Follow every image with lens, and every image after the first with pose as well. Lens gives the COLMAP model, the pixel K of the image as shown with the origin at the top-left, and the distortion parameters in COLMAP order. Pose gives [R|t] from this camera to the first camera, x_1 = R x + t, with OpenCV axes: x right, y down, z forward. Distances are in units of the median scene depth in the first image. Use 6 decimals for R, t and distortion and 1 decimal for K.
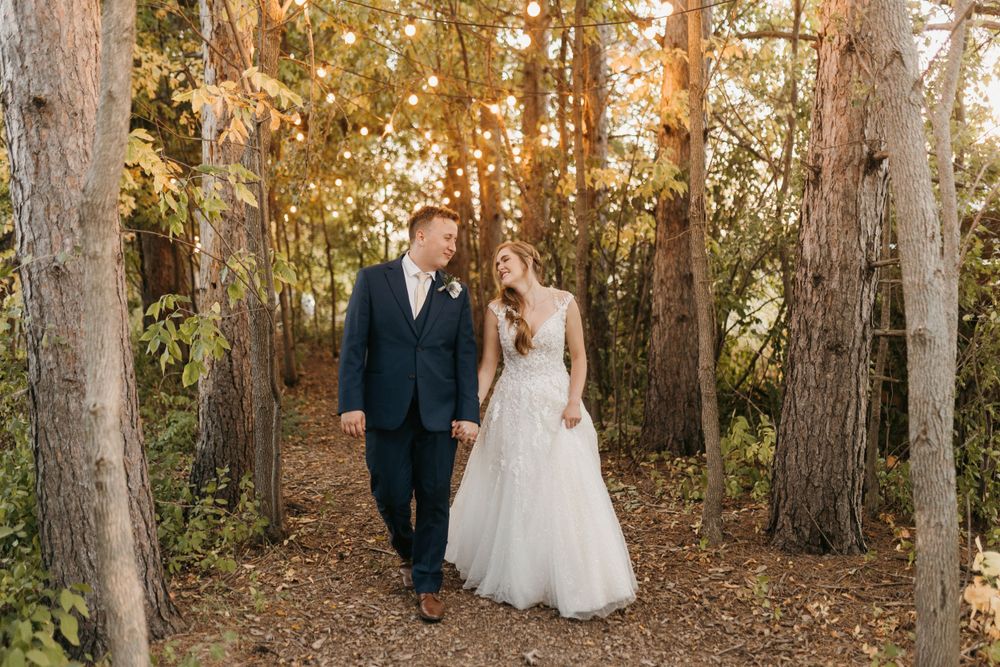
lens RADIAL K [[965.4, 0, 504.4], [0, 965.4, 330.2], [0, 0, 1]] dist [-0.005270, -0.000636]
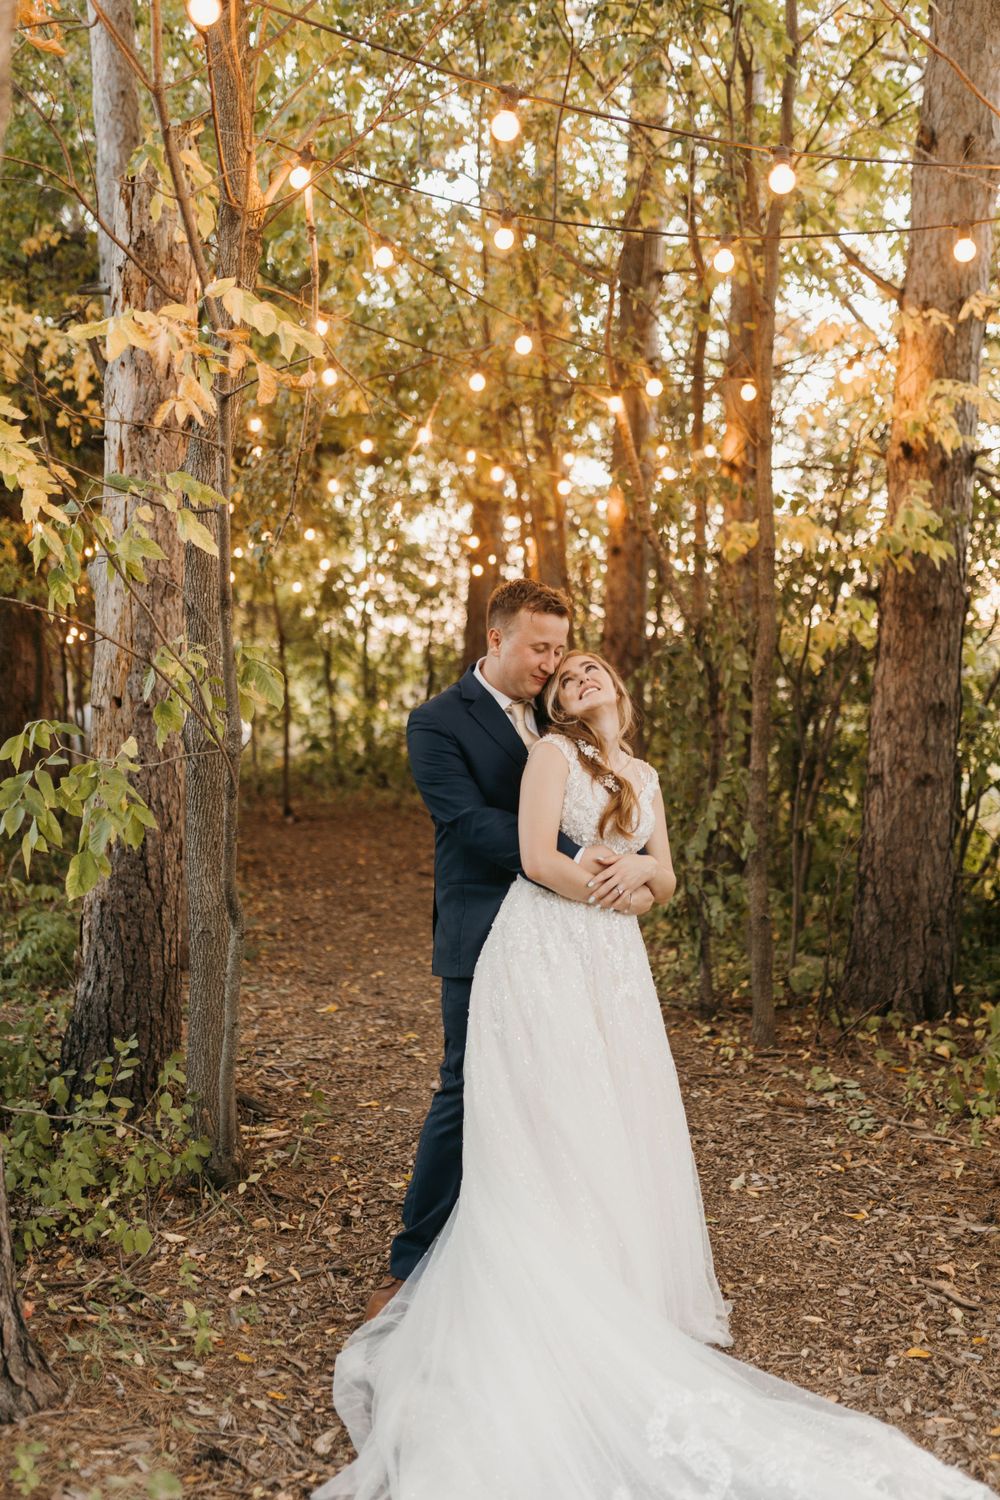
lens RADIAL K [[1437.3, 0, 506.2], [0, 1437.3, 746.8], [0, 0, 1]] dist [-0.000946, 0.002877]
pose [[0.999584, 0.027965, -0.007081, -0.072353], [-0.028079, 0.999470, -0.016462, -0.013314], [0.006617, 0.016654, 0.999839, 0.179242]]
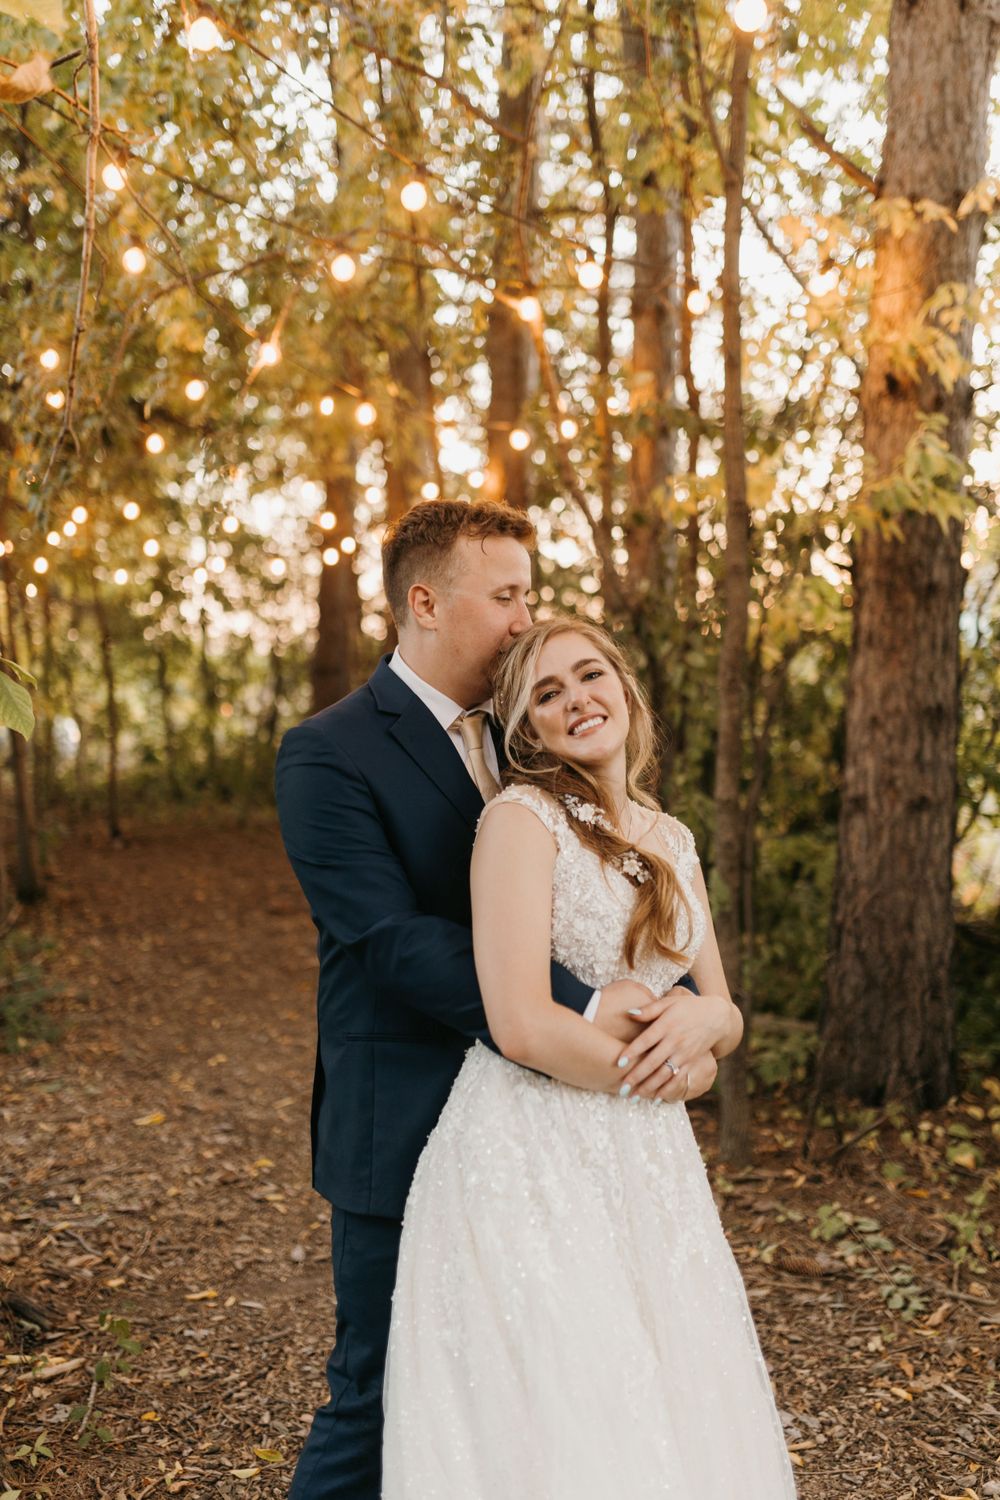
lens RADIAL K [[1424.8, 0, 510.1], [0, 1424.8, 748.9], [0, 0, 1]] dist [-0.002863, 0.004682]
pose [[0.994630, 0.013098, 0.102659, -0.091936], [-0.011402, 0.999789, -0.017096, -0.029971], [-0.102862, 0.015834, 0.994570, 0.442763]]
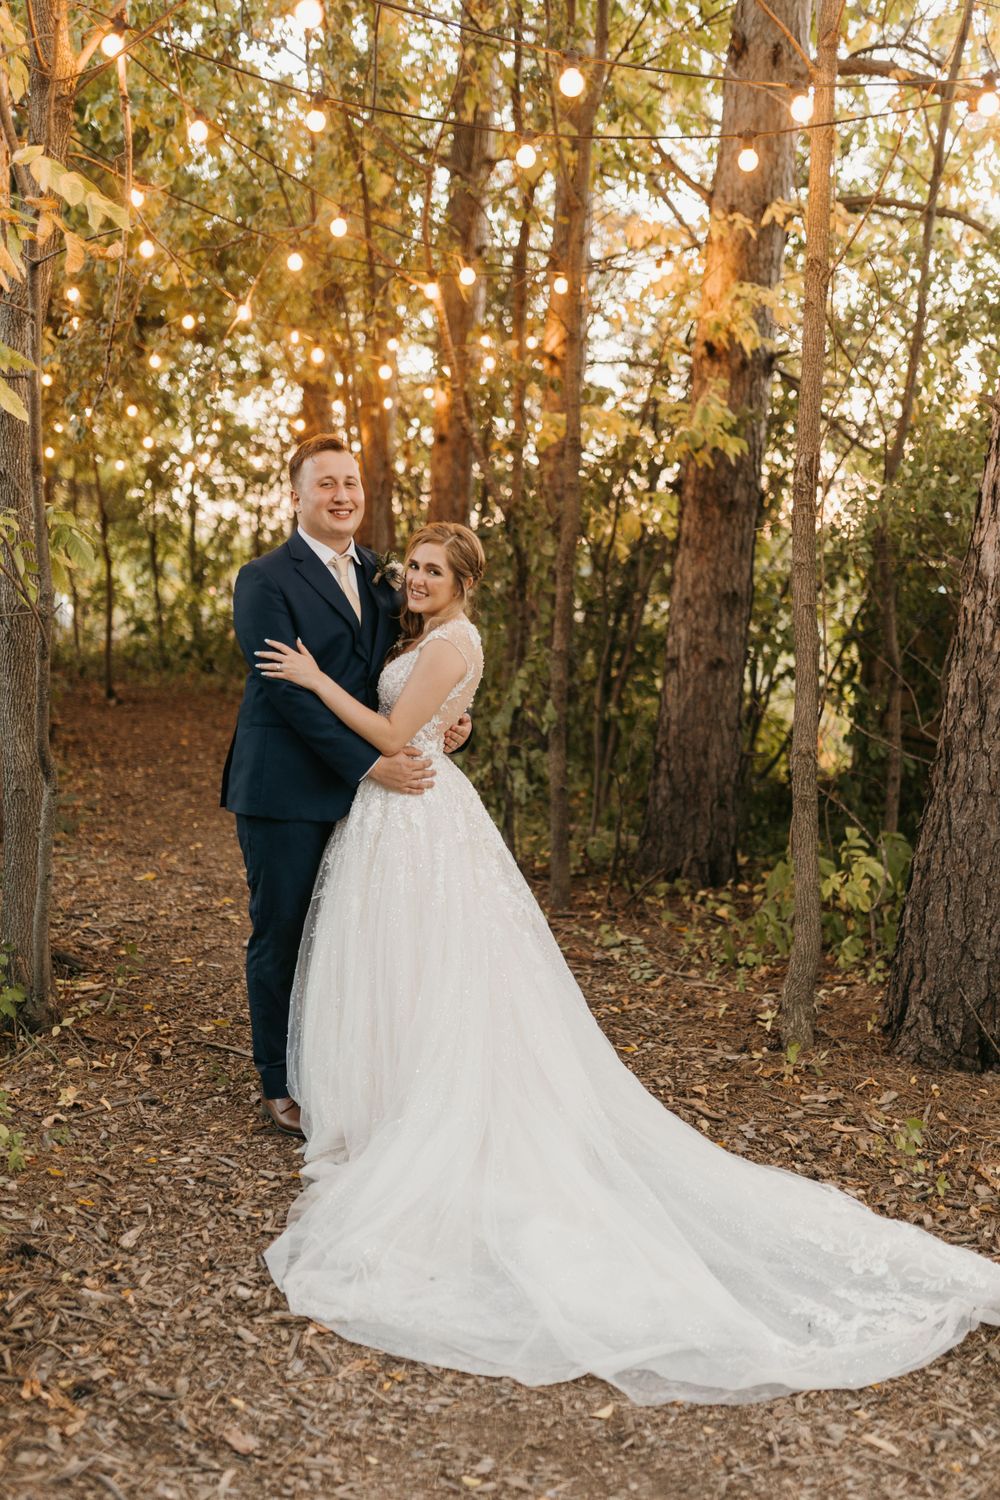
lens RADIAL K [[1440.6, 0, 512.1], [0, 1440.6, 750.6], [0, 0, 1]] dist [-0.002868, 0.009952]
pose [[0.992734, 0.040350, 0.113358, -0.056773], [-0.046746, 0.997427, 0.054346, -0.001291], [-0.110874, -0.059250, 0.992067, 0.129646]]
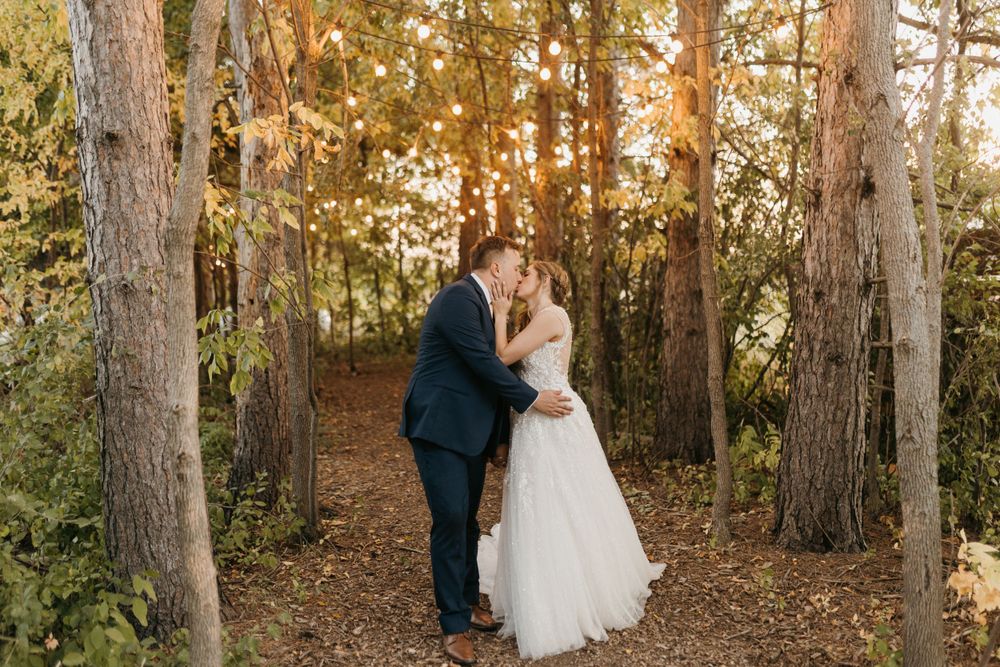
lens RADIAL K [[968.8, 0, 501.7], [0, 968.8, 329.4], [0, 0, 1]] dist [-0.004825, 0.002522]
pose [[0.999927, -0.000894, -0.012077, -0.012058], [0.000687, 0.999854, -0.017091, 0.003018], [0.012091, 0.017082, 0.999781, -0.065703]]
